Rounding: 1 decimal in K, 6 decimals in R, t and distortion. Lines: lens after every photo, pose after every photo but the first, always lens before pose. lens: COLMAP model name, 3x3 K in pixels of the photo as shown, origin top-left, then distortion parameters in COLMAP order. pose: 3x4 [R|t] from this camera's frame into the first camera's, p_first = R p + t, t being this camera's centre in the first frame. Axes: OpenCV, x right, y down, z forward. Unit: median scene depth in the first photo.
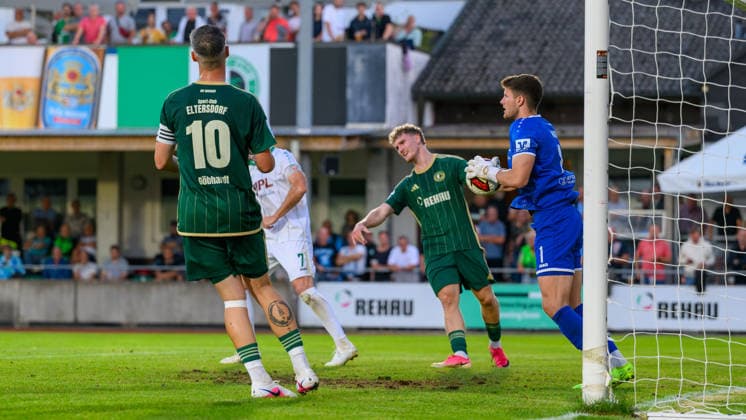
lens RADIAL K [[5195.1, 0, 373.0], [0, 5195.1, 210.0], [0, 0, 1]] dist [0.179622, 23.828142]
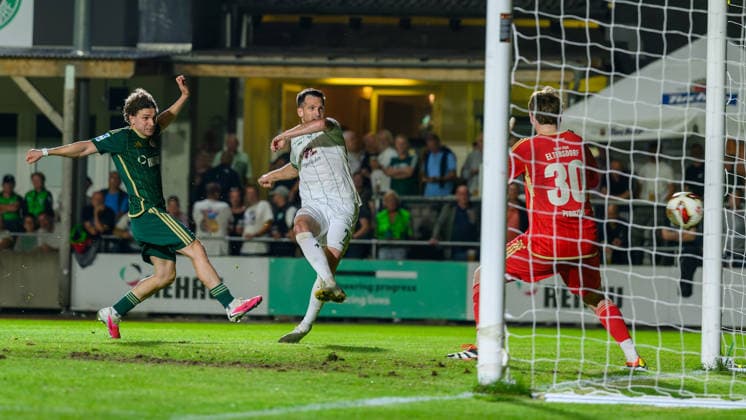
lens RADIAL K [[5195.1, 0, 373.0], [0, 5195.1, 210.0], [0, 0, 1]] dist [0.179622, 23.828142]
pose [[0.999740, 0.013868, 0.018092, 0.015724], [-0.013975, 0.999886, 0.005795, 0.002695], [-0.018009, -0.006047, 0.999820, 0.243308]]
